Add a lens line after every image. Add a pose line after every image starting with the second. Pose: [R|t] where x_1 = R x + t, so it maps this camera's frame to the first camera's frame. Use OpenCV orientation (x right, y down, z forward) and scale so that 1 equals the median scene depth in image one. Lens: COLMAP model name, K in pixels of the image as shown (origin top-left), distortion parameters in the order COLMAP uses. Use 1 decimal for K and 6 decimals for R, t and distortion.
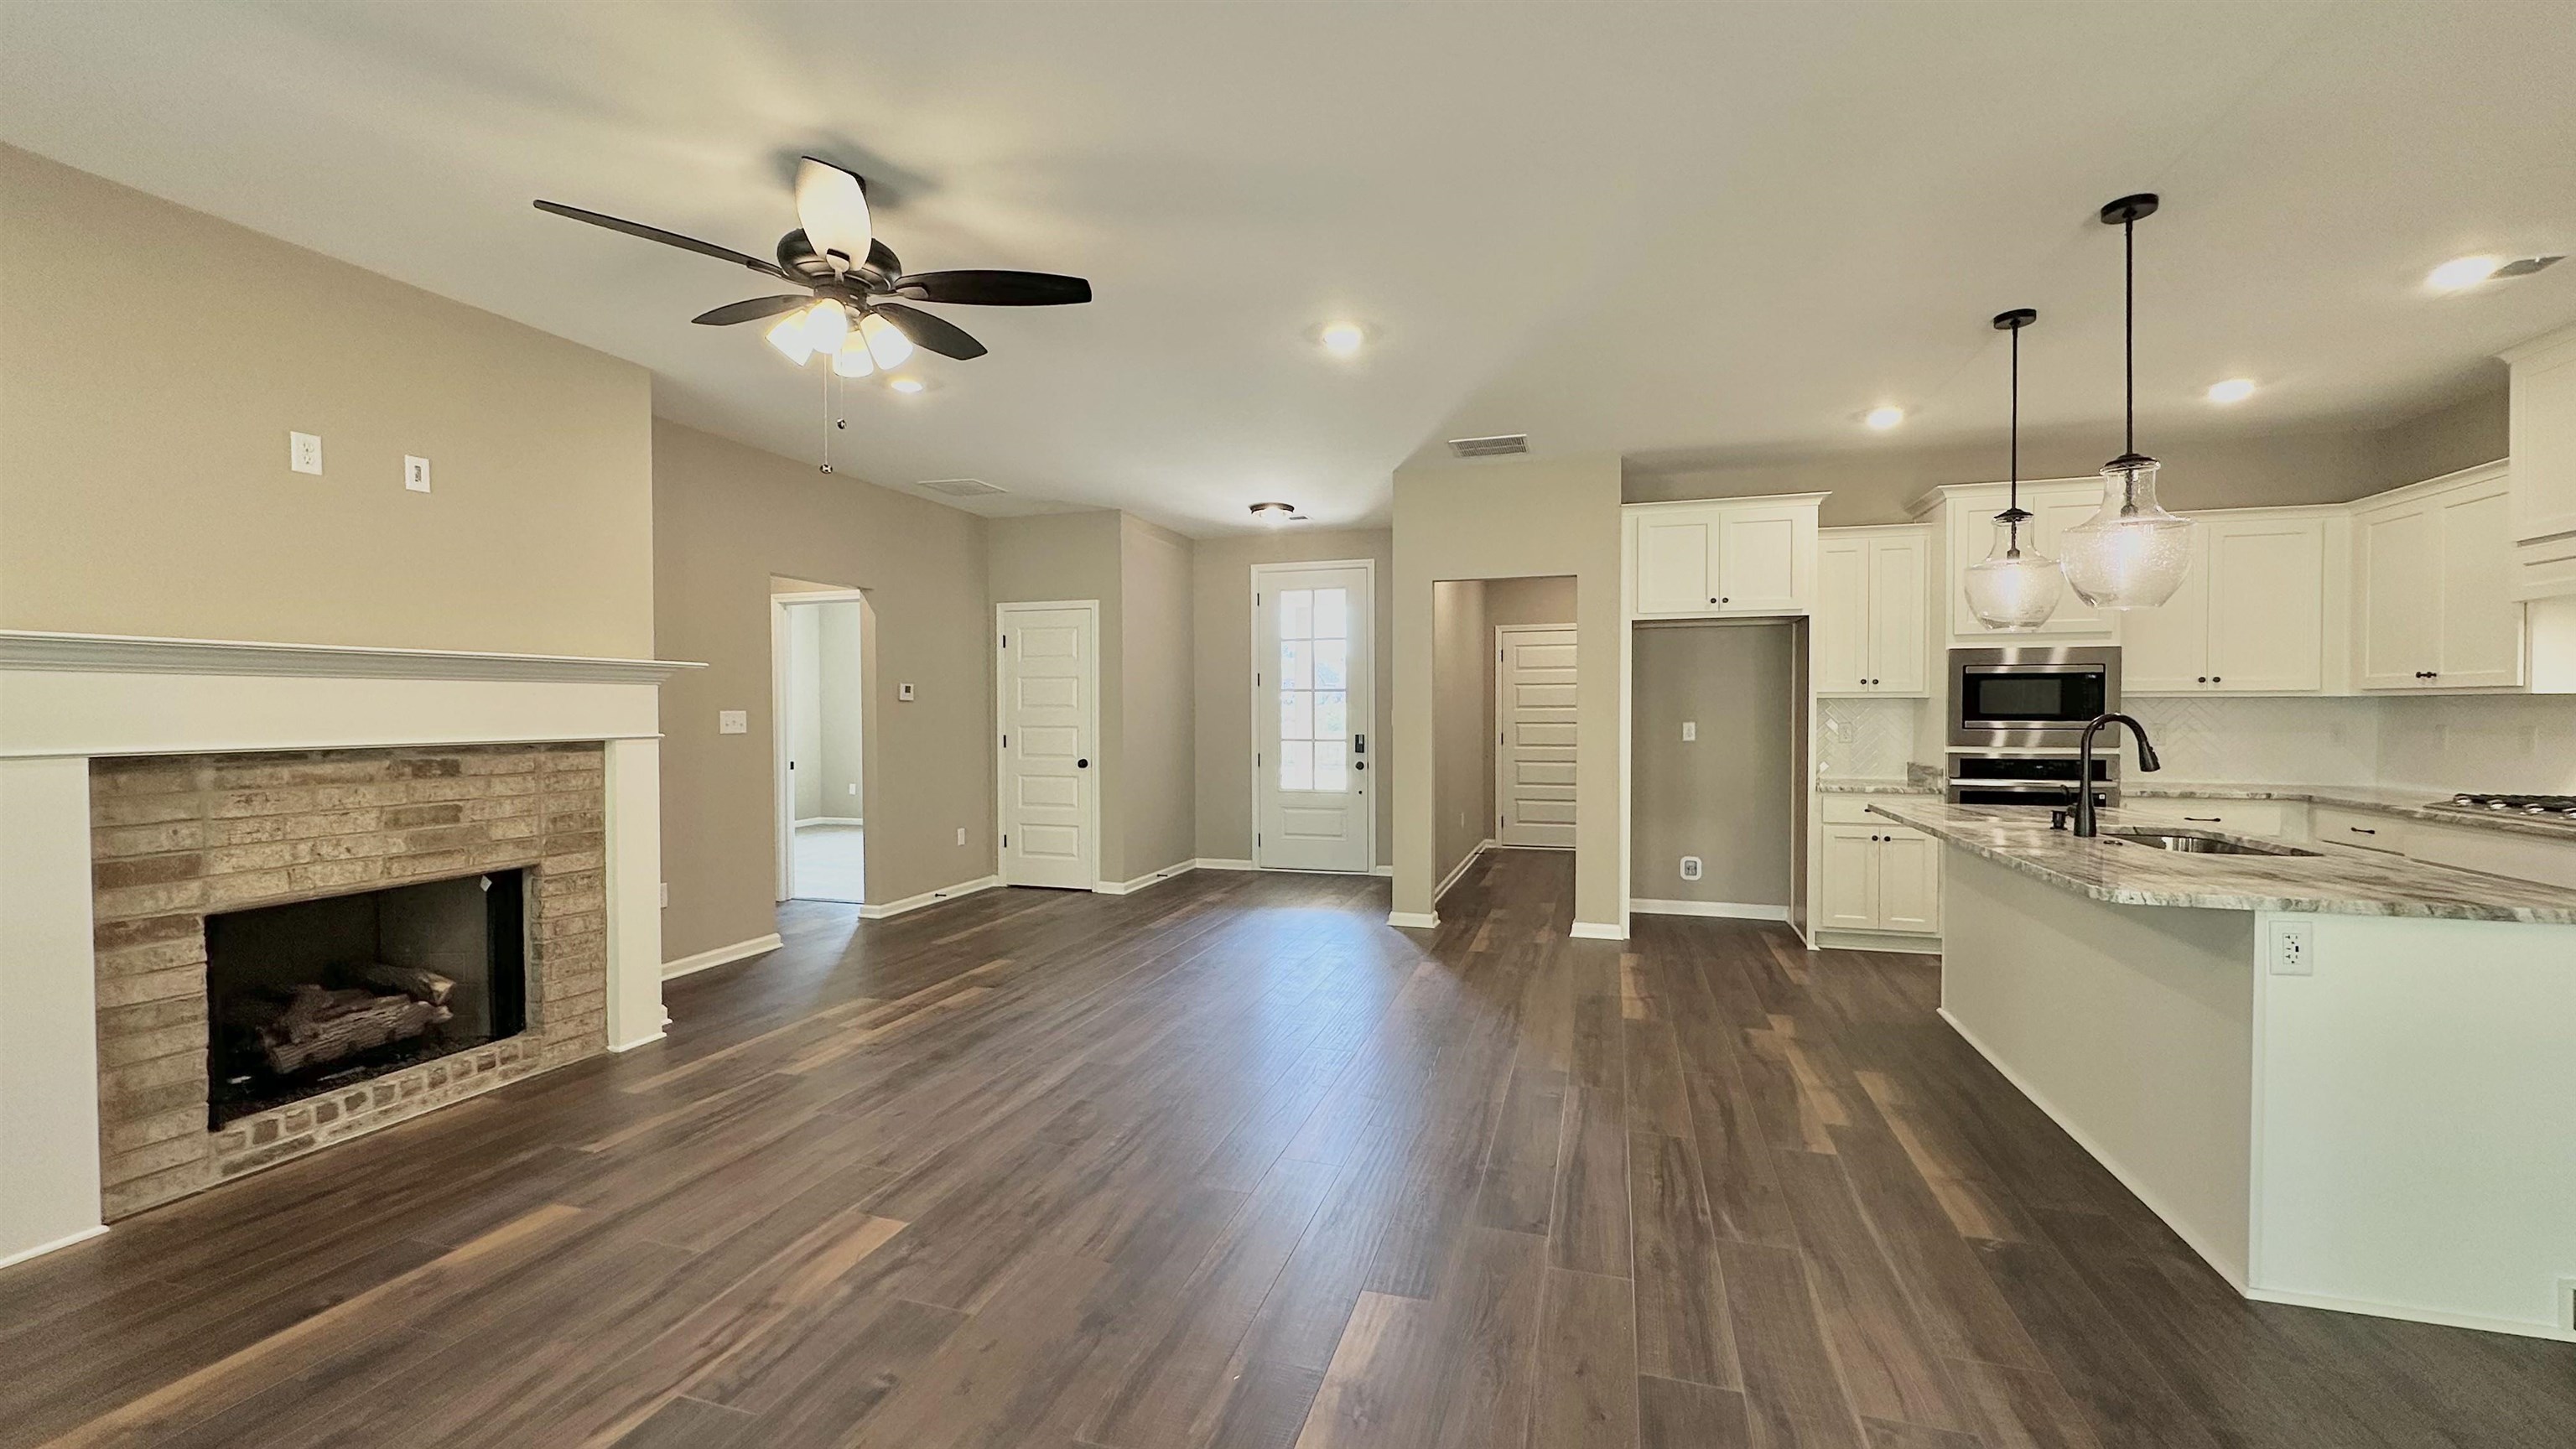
lens RADIAL K [[1030.2, 0, 1288.0], [0, 1030.2, 724.5], [0, 0, 1]] dist [-0.001737, 0.000070]
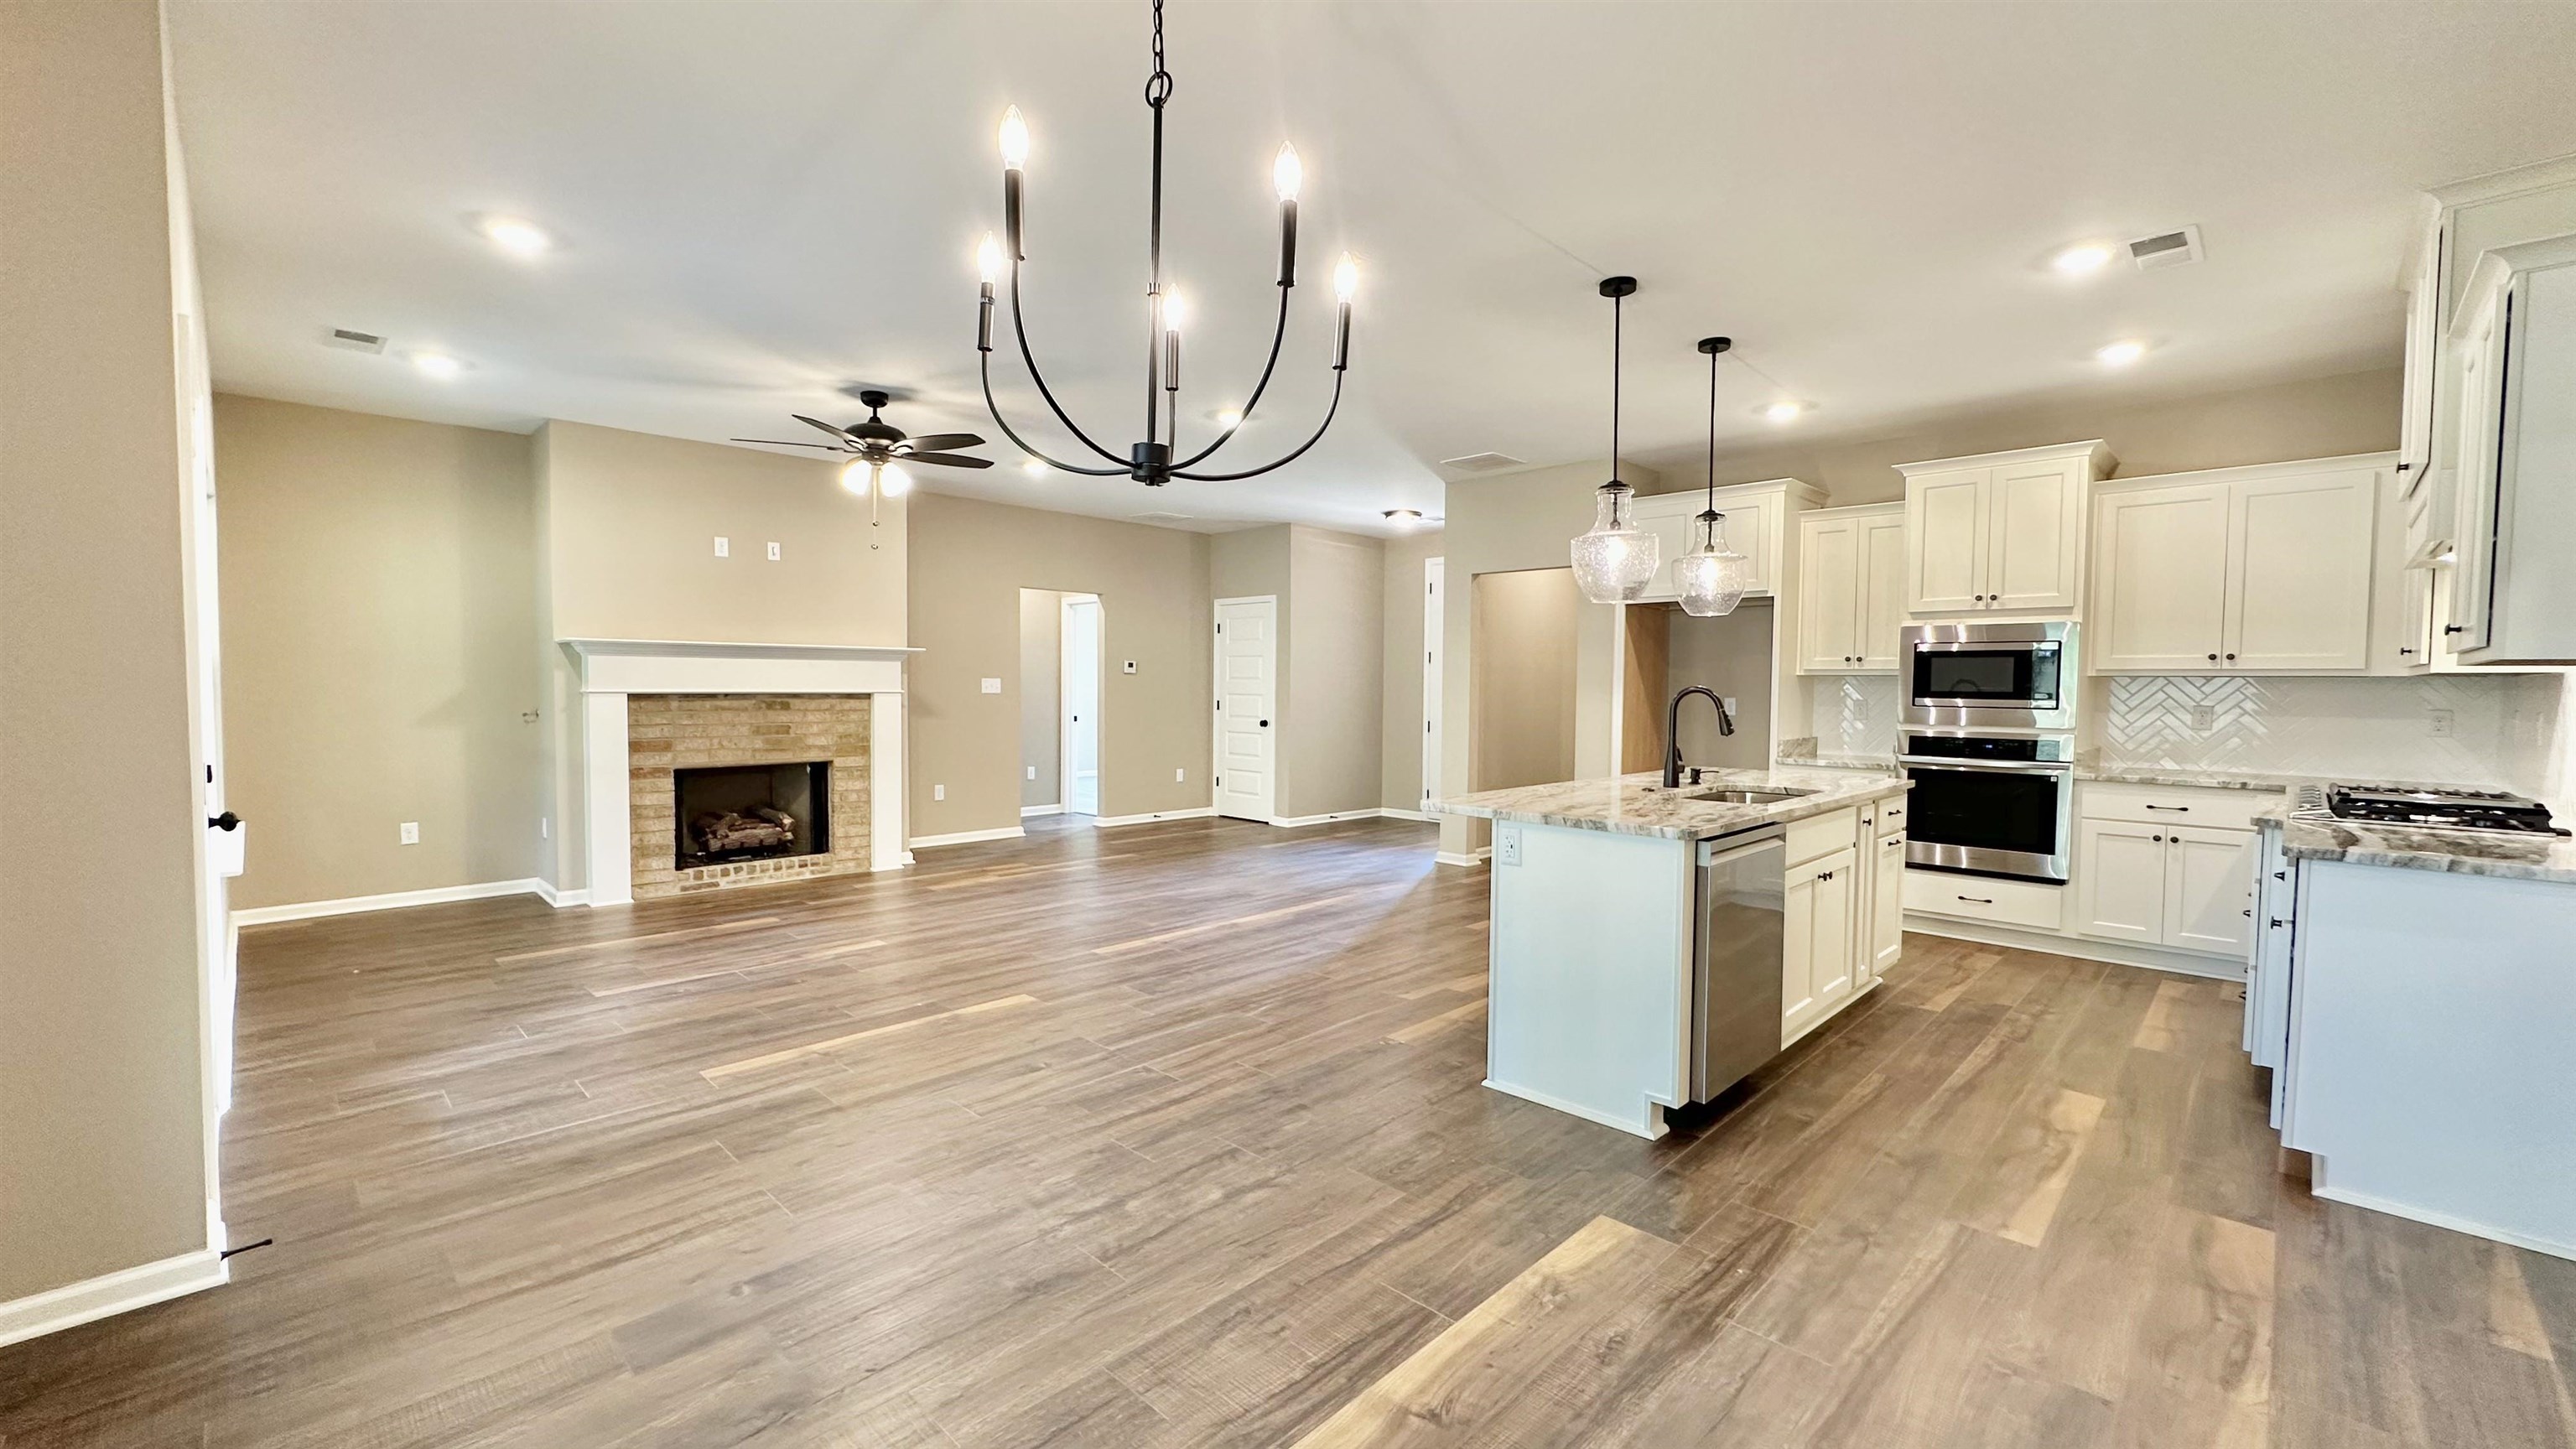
lens RADIAL K [[1030.2, 0, 1288.0], [0, 1030.2, 724.5], [0, 0, 1]] dist [-0.001737, 0.000070]
pose [[0.890292, 0.028462, -0.454500, 0.734515], [-0.018500, 0.999482, 0.026352, 0.008686], [0.455014, -0.015053, 0.890357, -0.226675]]
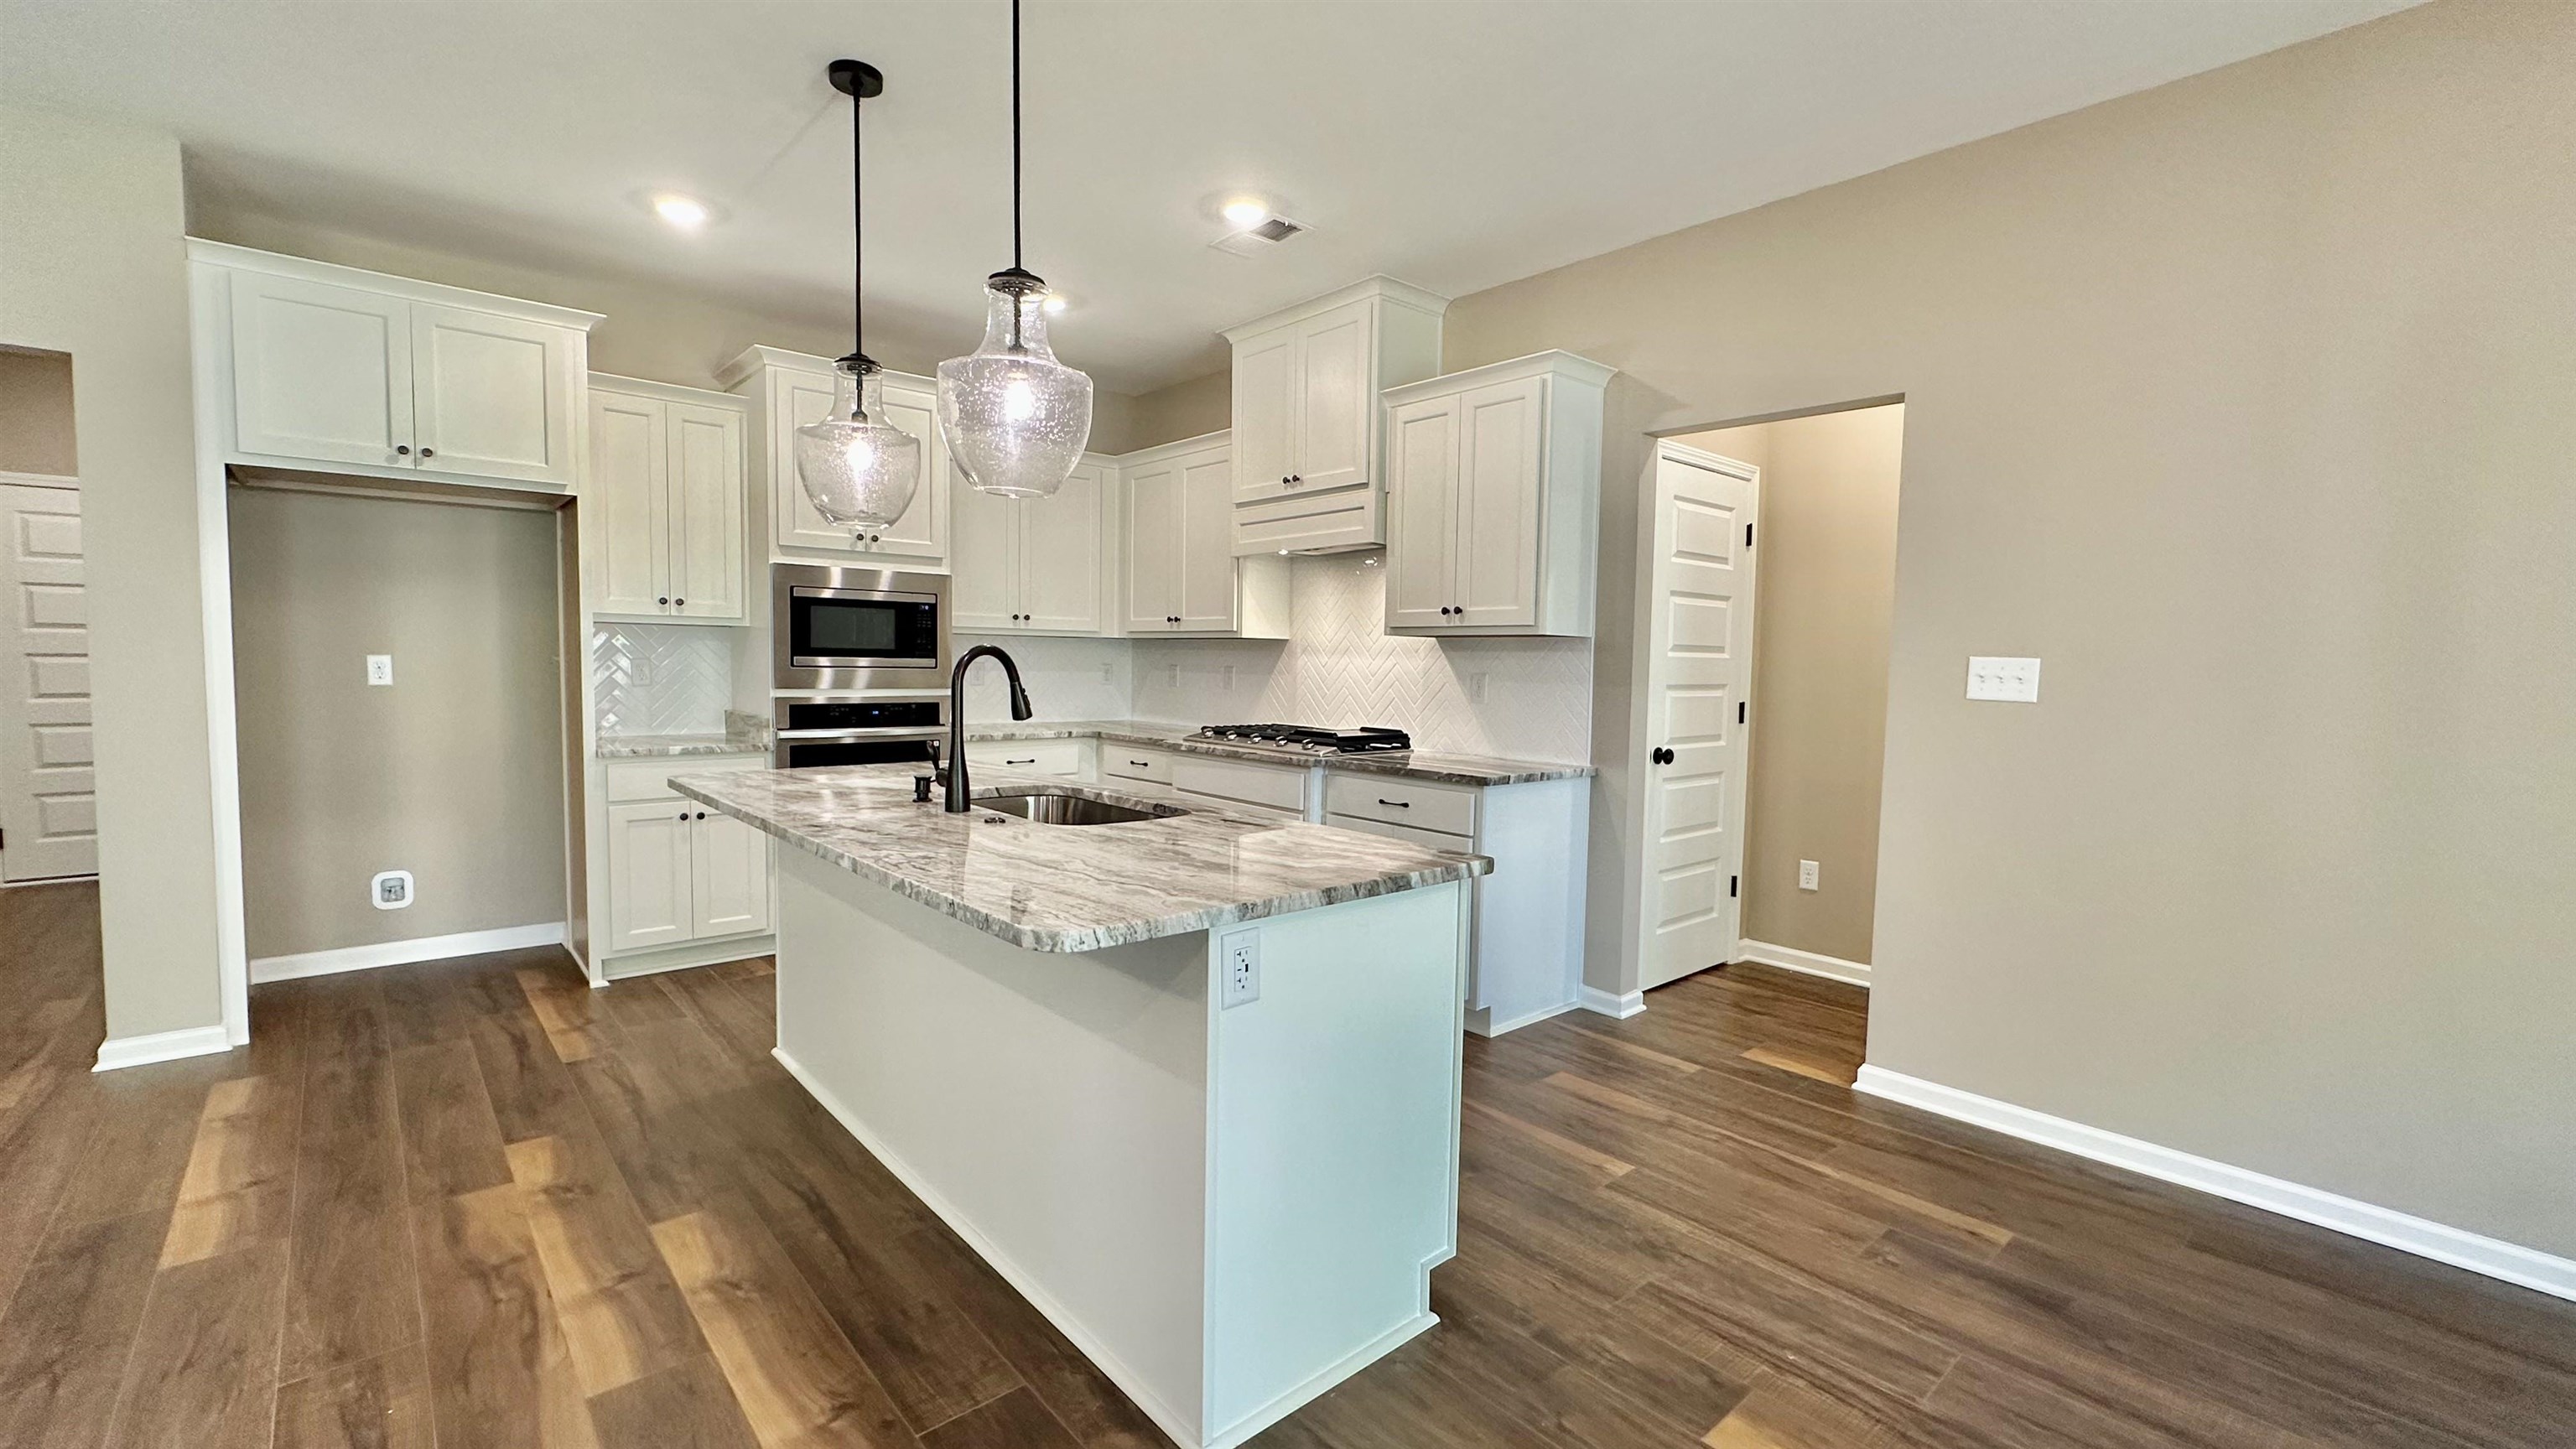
lens RADIAL K [[1073.4, 0, 1284.1], [0, 1073.4, 730.9], [0, 0, 1]] dist [-0.000502, 0.000158]
pose [[0.522782, -0.047049, 0.851167, 0.194903], [-0.005412, 0.998273, 0.058504, 0.003977], [-0.852449, -0.035191, 0.521624, 0.320006]]
